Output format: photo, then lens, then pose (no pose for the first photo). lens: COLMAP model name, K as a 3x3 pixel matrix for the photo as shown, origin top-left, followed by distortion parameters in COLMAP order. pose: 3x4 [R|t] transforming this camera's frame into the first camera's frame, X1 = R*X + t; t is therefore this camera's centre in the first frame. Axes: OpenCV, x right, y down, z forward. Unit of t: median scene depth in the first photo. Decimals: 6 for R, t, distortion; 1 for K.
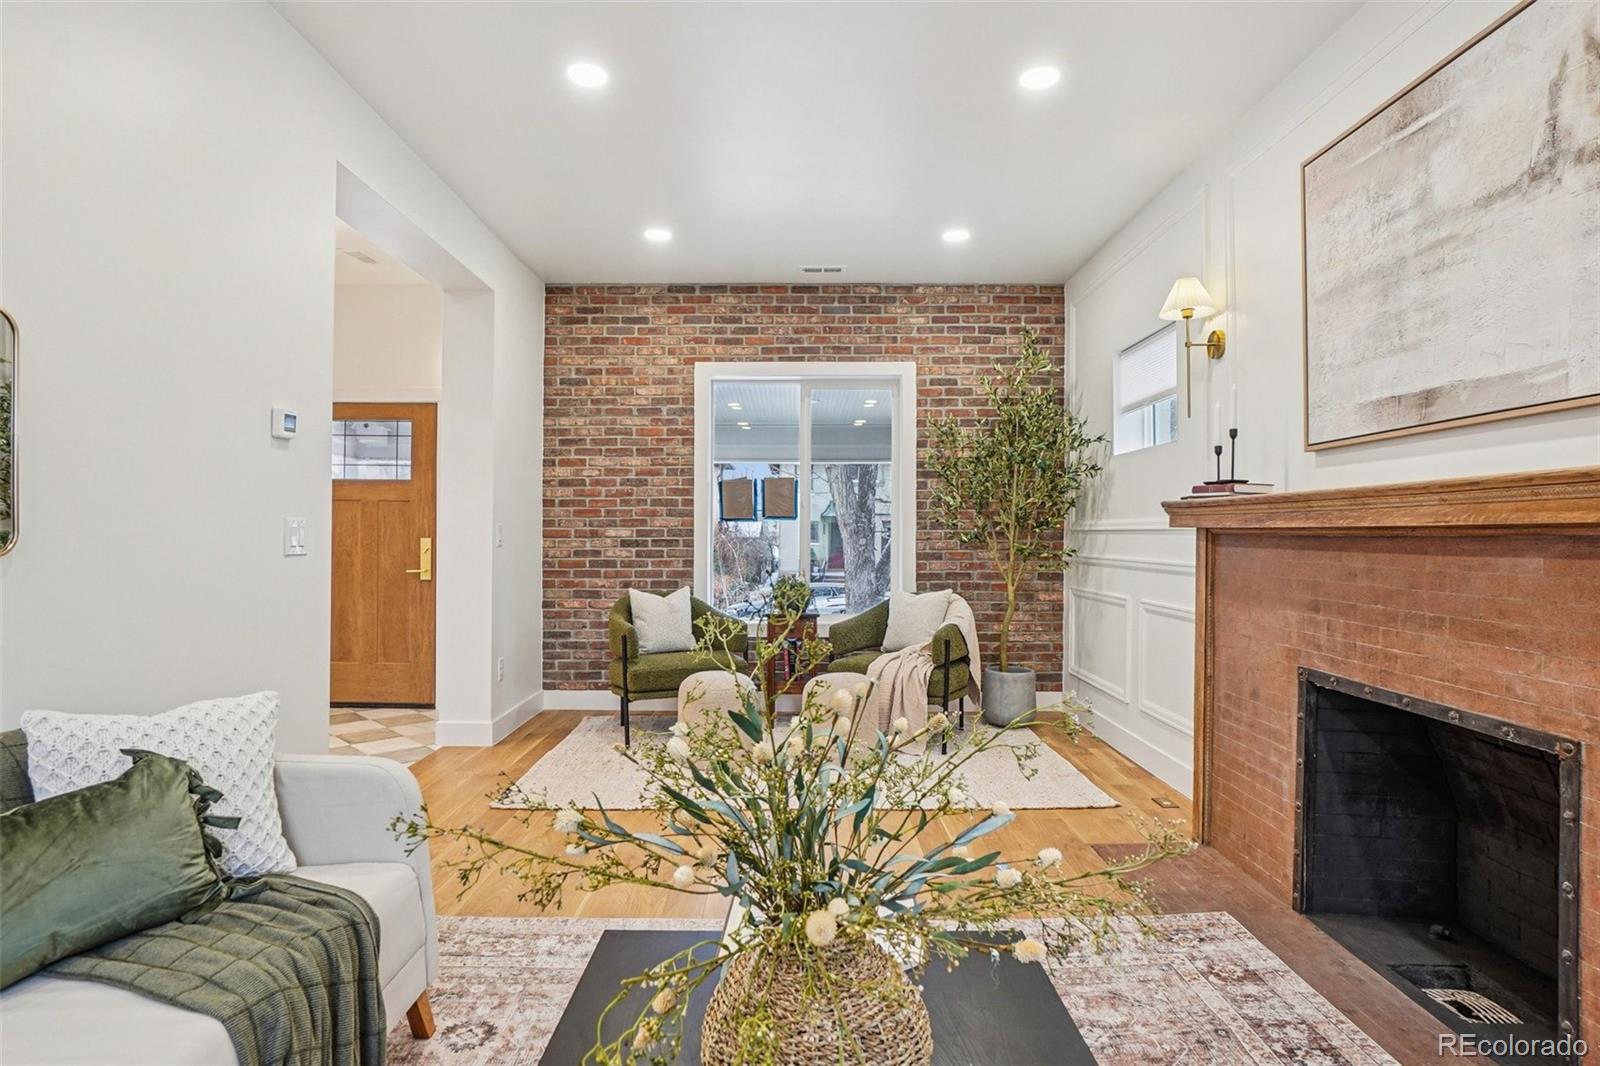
lens RADIAL K [[834.3, 0, 793.2], [0, 834.3, 535.7], [0, 0, 1]] dist [-0.039876, 0.005870]
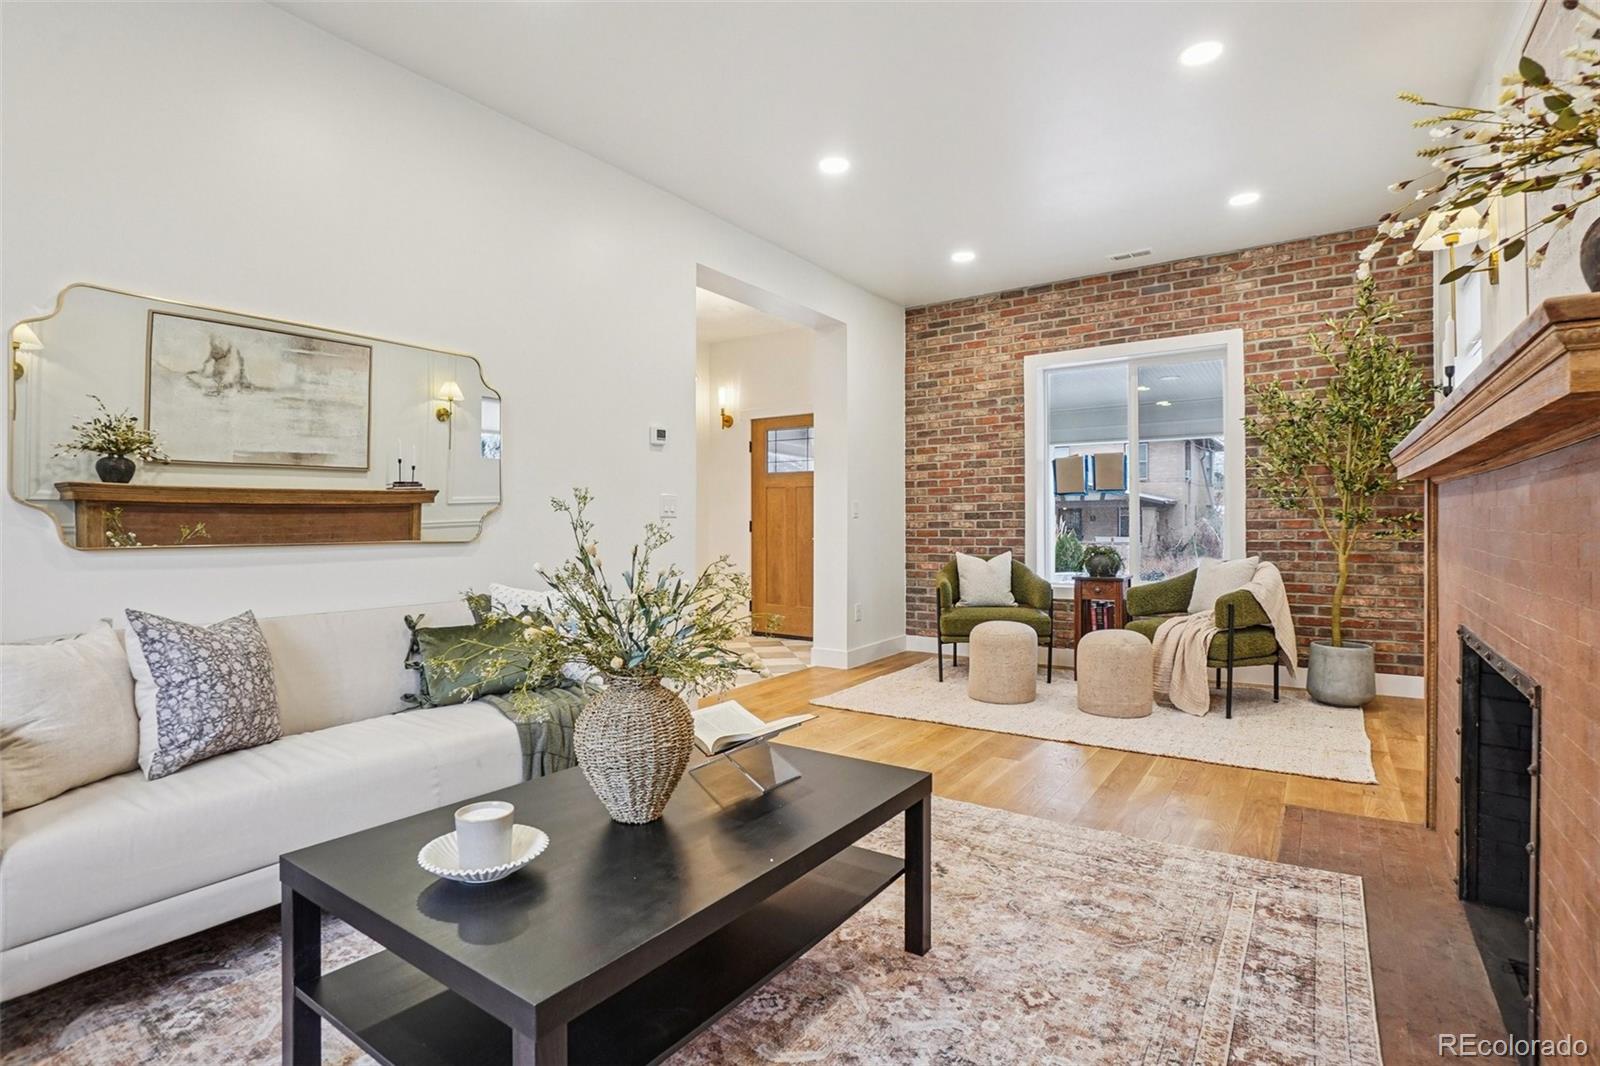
lens RADIAL K [[770.1, 0, 784.8], [0, 770.1, 521.2], [0, 0, 1]] dist [-0.040927, 0.001646]
pose [[0.814360, -0.008743, -0.580295, 0.223975], [0.007428, 0.999962, -0.004641, 0.019968], [0.580313, -0.000531, 0.814393, -0.045163]]
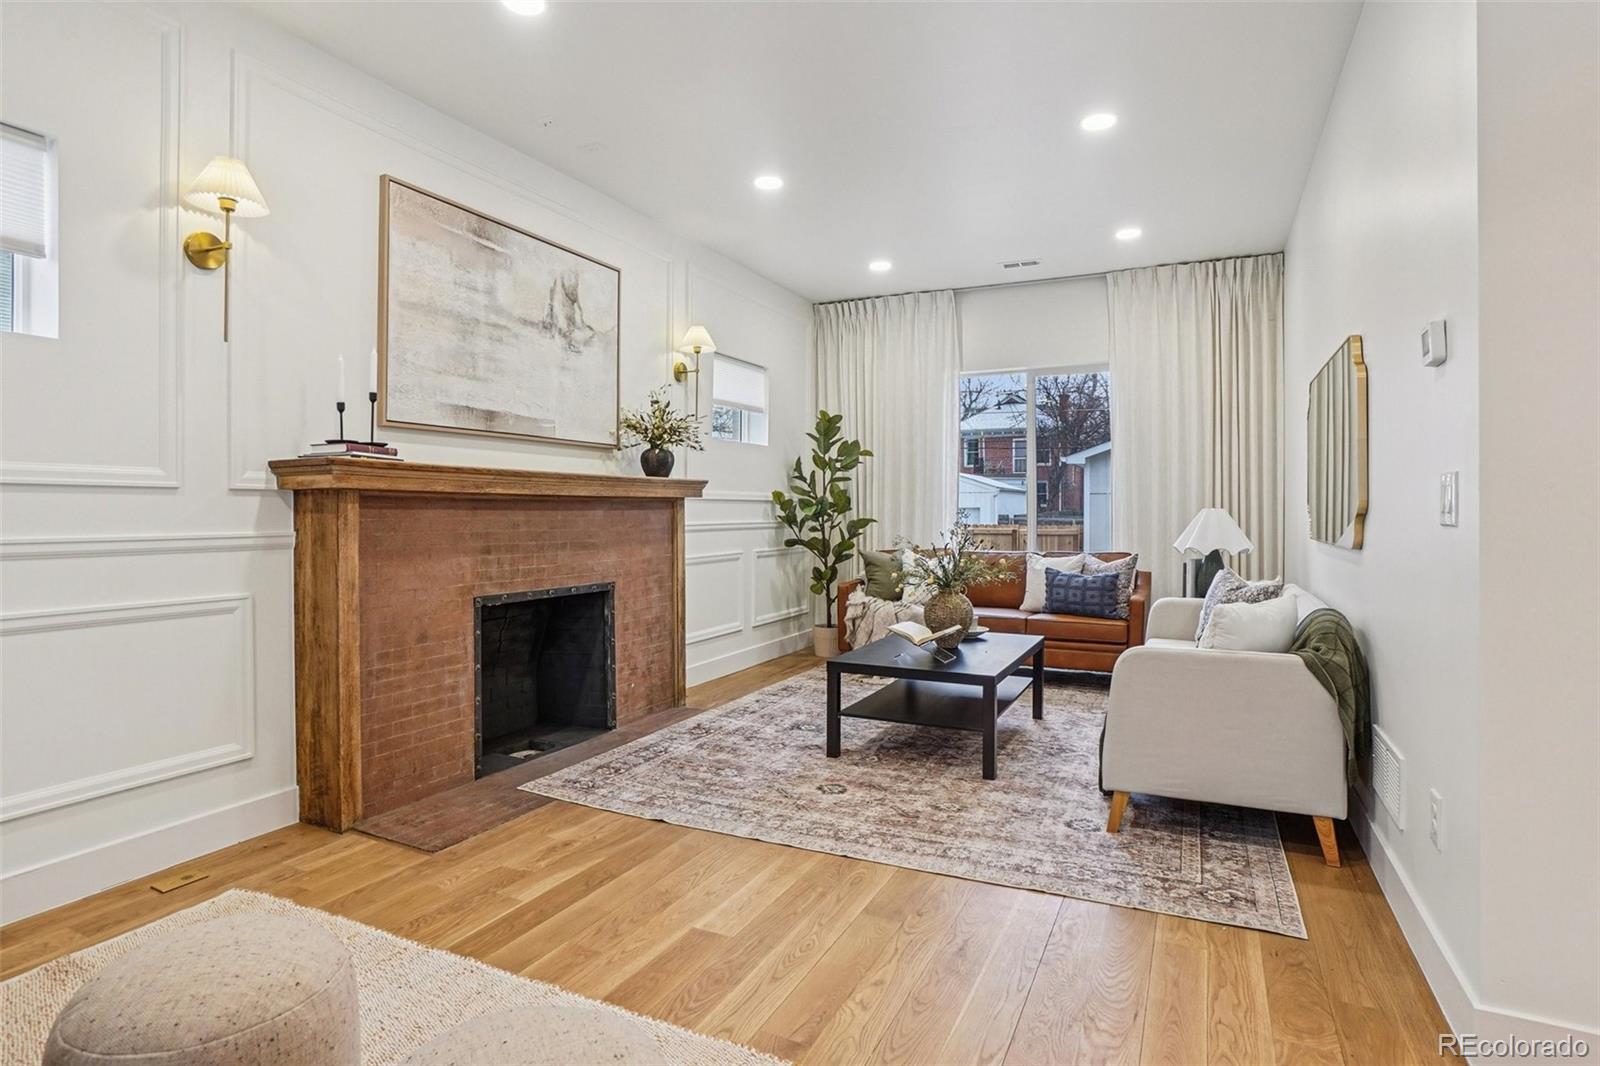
lens RADIAL K [[834.3, 0, 797.0], [0, 834.3, 522.6], [0, 0, 1]] dist [-0.039876, 0.005870]
pose [[-0.900253, -0.008471, 0.435285, -0.203277], [-0.001508, 0.999865, 0.016338, 0.006781], [-0.435364, 0.014052, -0.900145, 0.909865]]
